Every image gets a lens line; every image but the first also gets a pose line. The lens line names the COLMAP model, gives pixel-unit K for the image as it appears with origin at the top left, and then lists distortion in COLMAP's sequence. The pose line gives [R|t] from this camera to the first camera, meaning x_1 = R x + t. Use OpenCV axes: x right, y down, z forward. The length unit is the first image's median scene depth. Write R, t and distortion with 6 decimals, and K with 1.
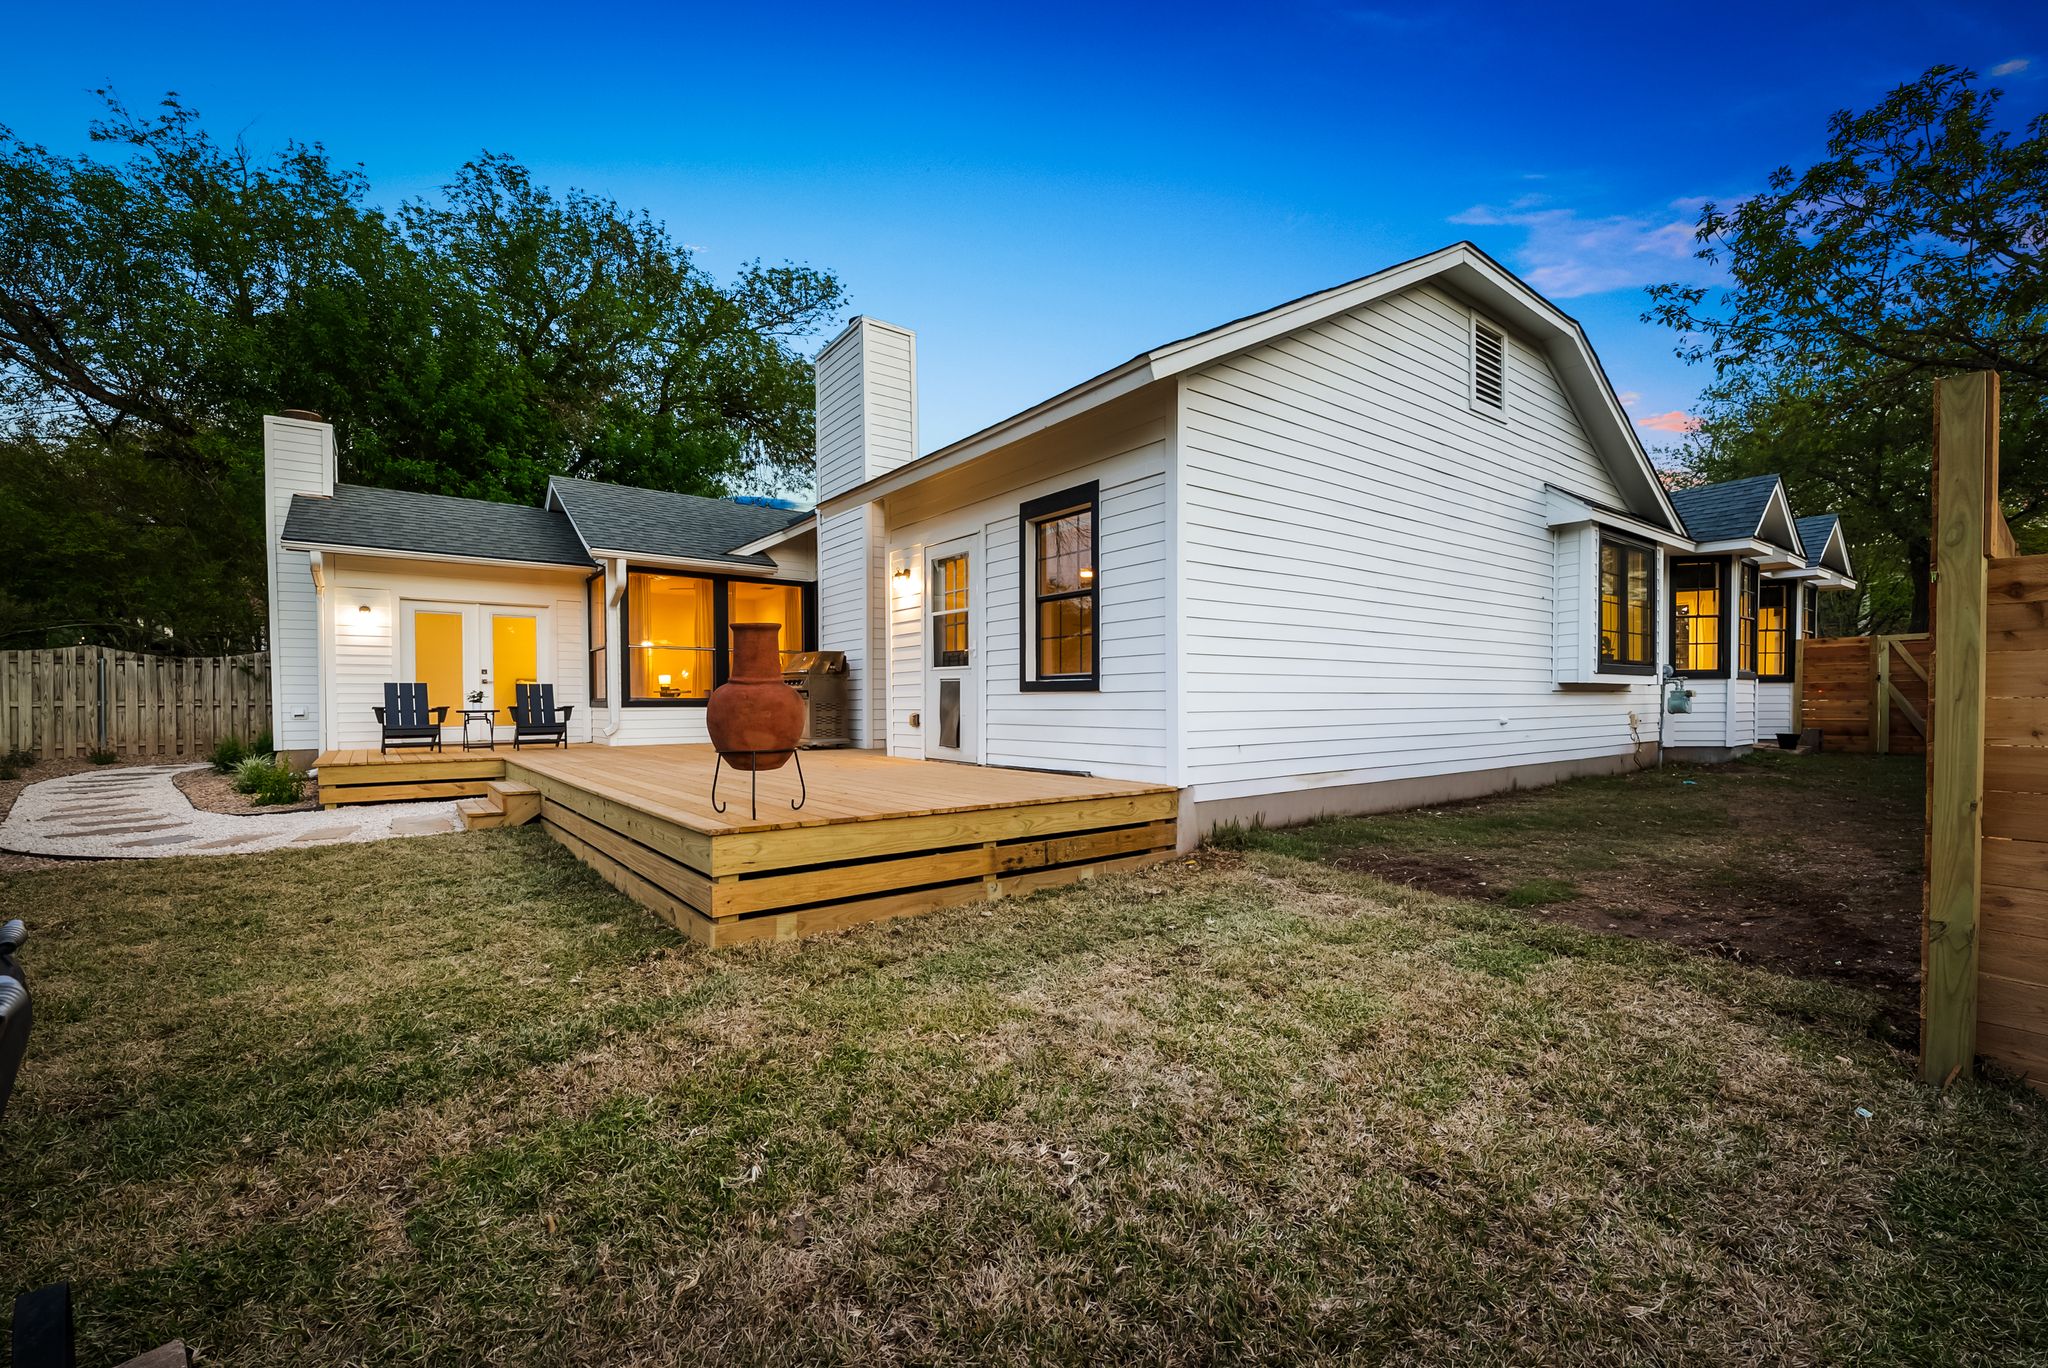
lens RADIAL K [[844.0, 0, 1023.5], [0, 844.0, 725.6], [0, 0, 1]] dist [0.000723, 0.000091]
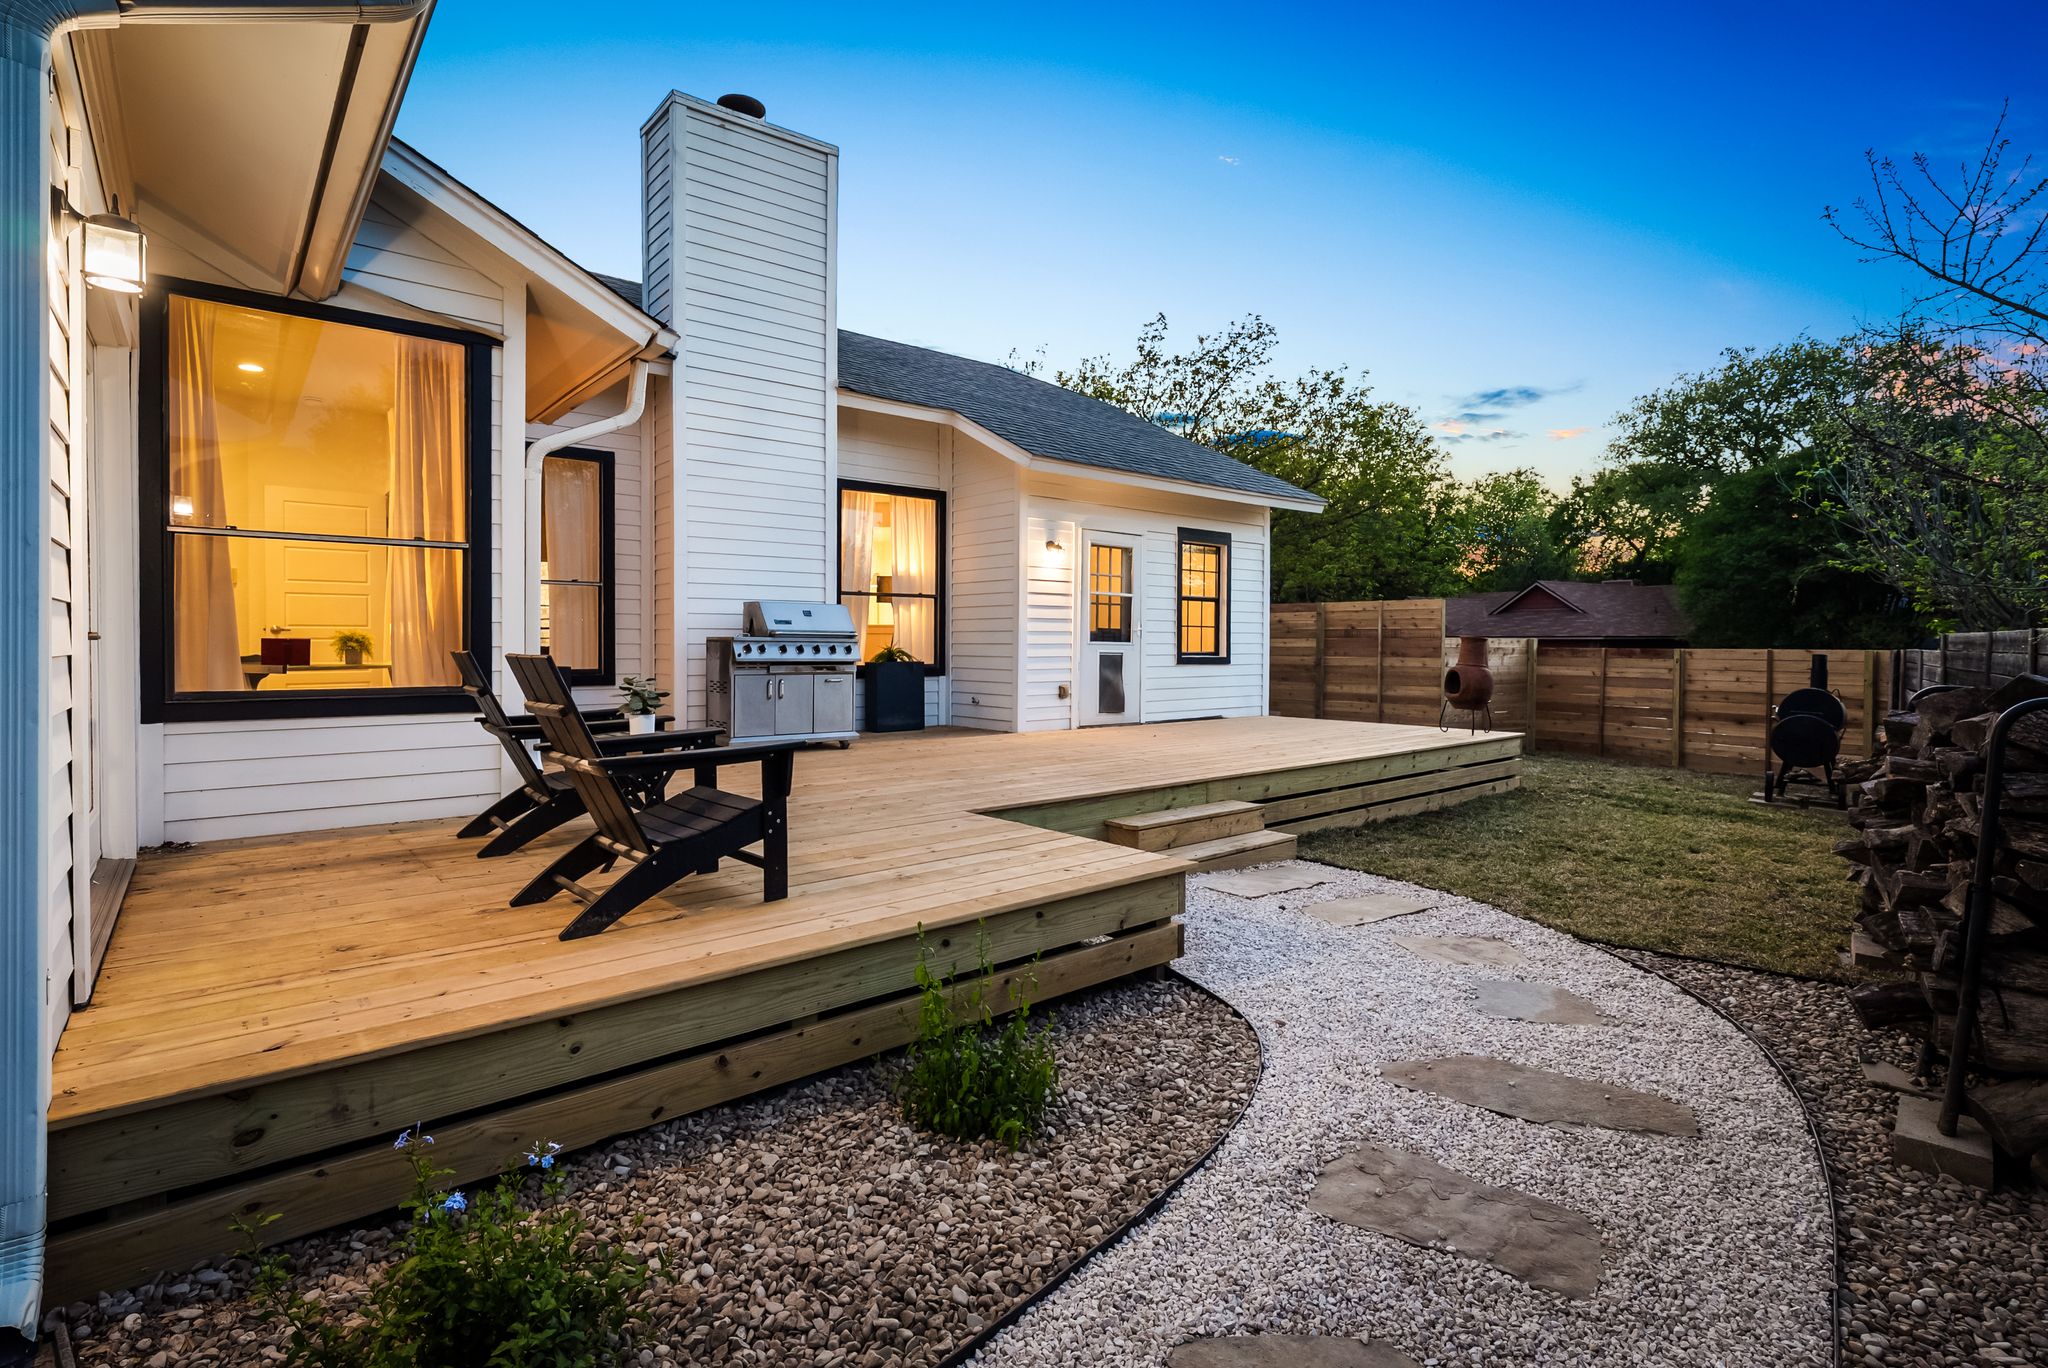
lens RADIAL K [[988.6, 0, 1007.9], [0, 988.6, 651.0], [0, 0, 1]] dist [0.003098, 0.000873]
pose [[-0.023743, -0.011667, 0.999650, -1.279408], [0.015784, 0.999803, 0.012043, -0.068545], [-0.999593, 0.016064, -0.023554, 1.050803]]
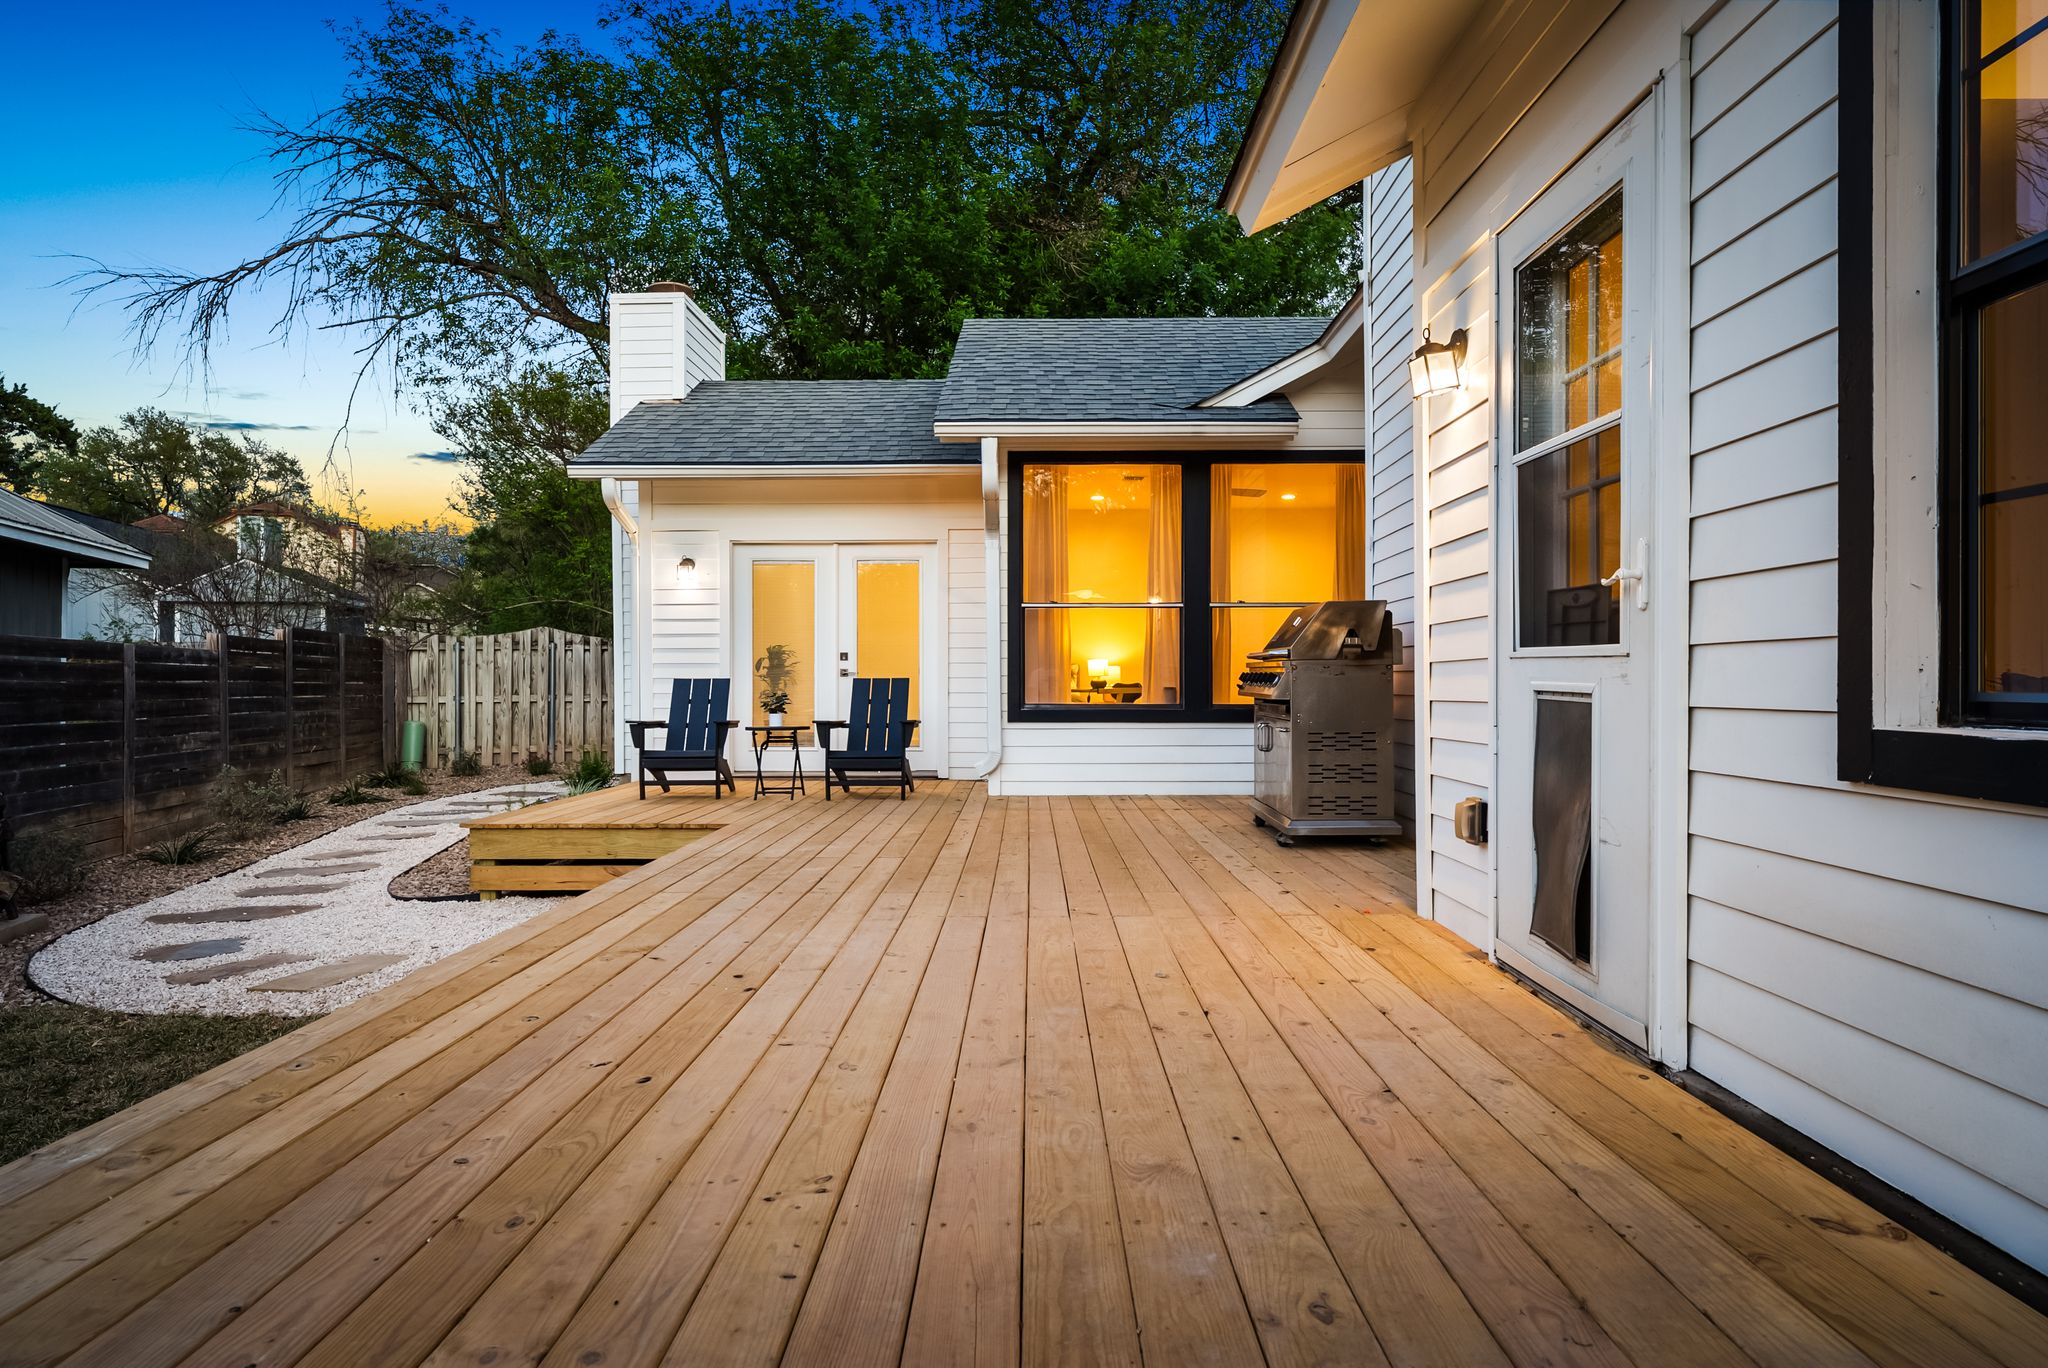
lens RADIAL K [[1263.0, 0, 1024.0], [0, 1263.0, 684.0], [0, 0, 1]] dist [-0.000362, 0.000833]
pose [[0.788186, 0.002369, -0.615432, 0.021919], [-0.015932, 0.999736, -0.016556, -0.043397], [0.615231, 0.022854, 0.788016, 0.520557]]
